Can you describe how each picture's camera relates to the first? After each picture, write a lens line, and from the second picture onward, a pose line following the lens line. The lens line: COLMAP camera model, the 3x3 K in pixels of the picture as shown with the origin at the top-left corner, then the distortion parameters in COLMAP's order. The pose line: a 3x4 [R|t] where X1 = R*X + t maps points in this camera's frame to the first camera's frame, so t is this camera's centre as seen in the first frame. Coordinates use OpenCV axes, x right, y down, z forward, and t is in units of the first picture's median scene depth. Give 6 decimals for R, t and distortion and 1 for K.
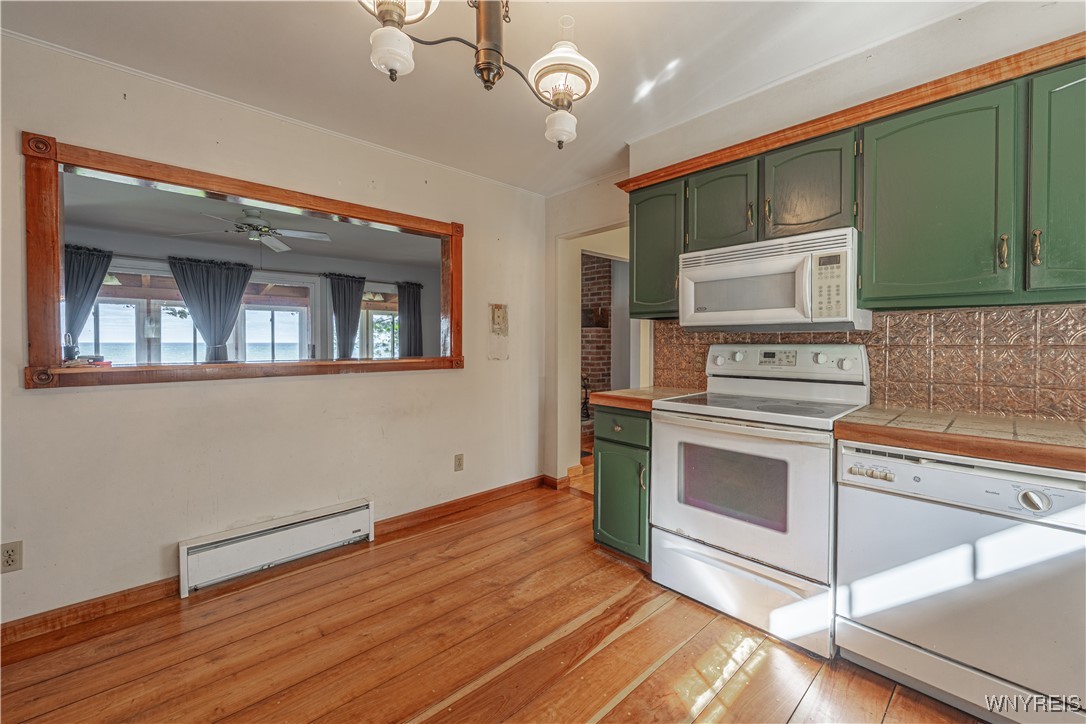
lens RADIAL K [[435.9, 0, 543.0], [0, 435.9, 346.9], [0, 0, 1]] dist [-0.008224, 0.000238]
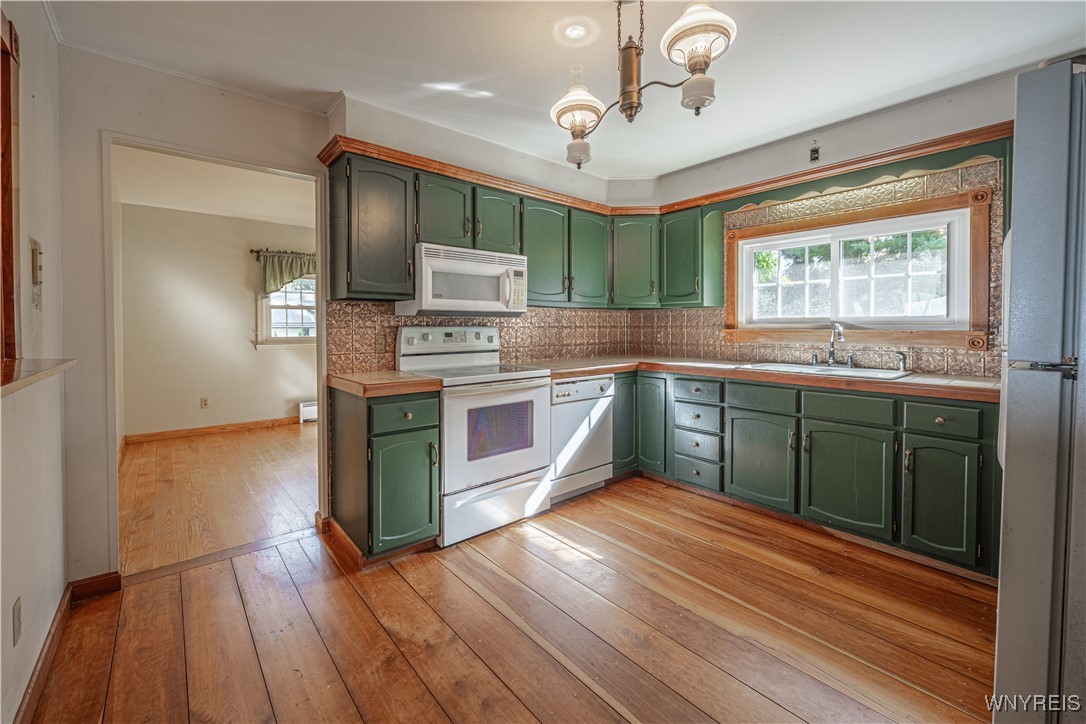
lens RADIAL K [[449.2, 0, 541.8], [0, 449.2, 331.4], [0, 0, 1]] dist [-0.002073, -0.000065]
pose [[0.047212, -0.012908, 0.998801, -0.878077], [0.012136, 0.999850, 0.012348, -0.004861], [-0.998811, 0.011538, 0.047362, 0.737529]]
